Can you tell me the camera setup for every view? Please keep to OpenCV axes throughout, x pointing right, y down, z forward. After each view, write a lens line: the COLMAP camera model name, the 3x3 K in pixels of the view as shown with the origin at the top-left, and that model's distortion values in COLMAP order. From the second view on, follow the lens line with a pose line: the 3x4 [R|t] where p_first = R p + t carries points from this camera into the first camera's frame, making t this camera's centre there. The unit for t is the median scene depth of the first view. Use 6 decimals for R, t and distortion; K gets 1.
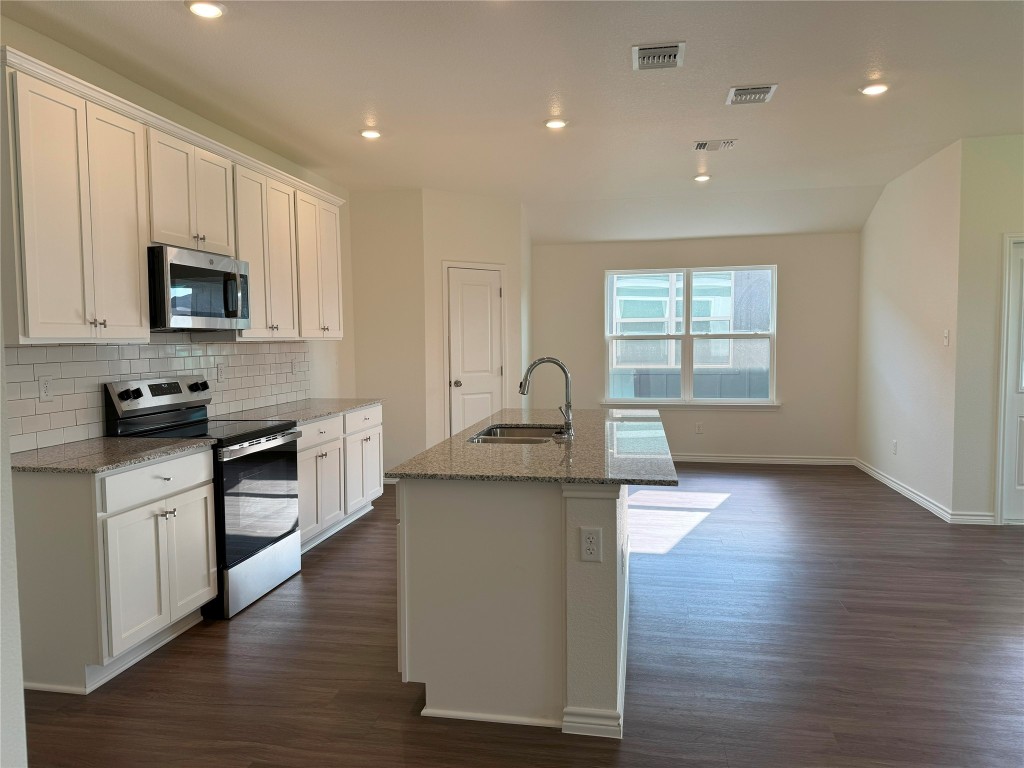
lens RADIAL K [[720.6, 0, 512.0], [0, 720.6, 384.0], [0, 0, 1]] dist [0.095075, -0.123751]
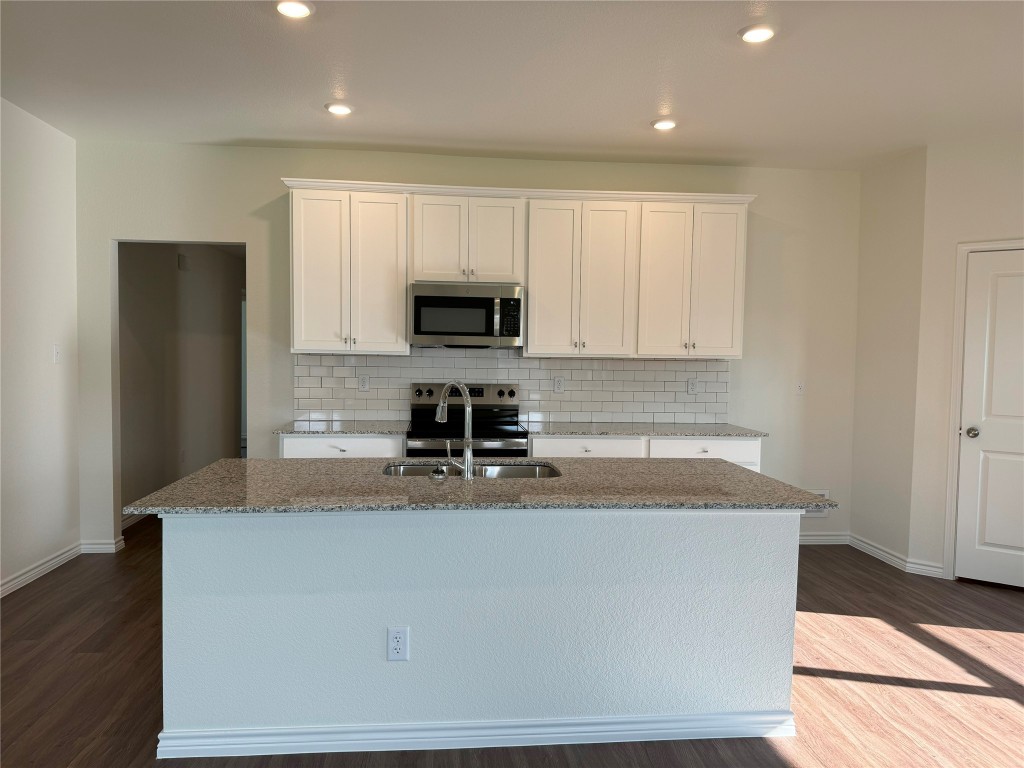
lens RADIAL K [[713.7, 0, 510.9], [0, 713.7, 389.2], [0, 0, 1]] dist [0.100624, -0.149286]
pose [[0.262337, 0.062088, -0.962977, 0.736071], [-0.079501, 0.995926, 0.042555, -0.057027], [0.961696, 0.065394, 0.266205, 0.732566]]
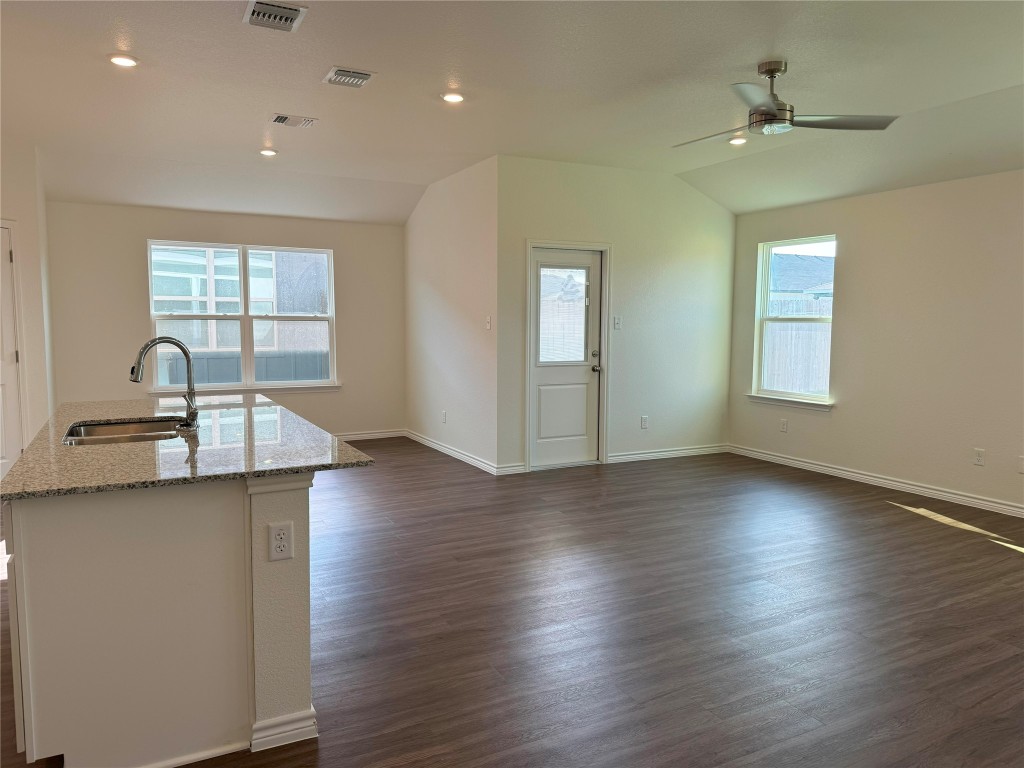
lens RADIAL K [[713.7, 0, 510.9], [0, 713.7, 389.2], [0, 0, 1]] dist [0.100624, -0.149286]
pose [[0.788649, -0.045208, 0.613180, -0.134747], [0.026575, 0.998868, 0.039464, 0.001086], [-0.614269, -0.014828, 0.788957, 0.067230]]
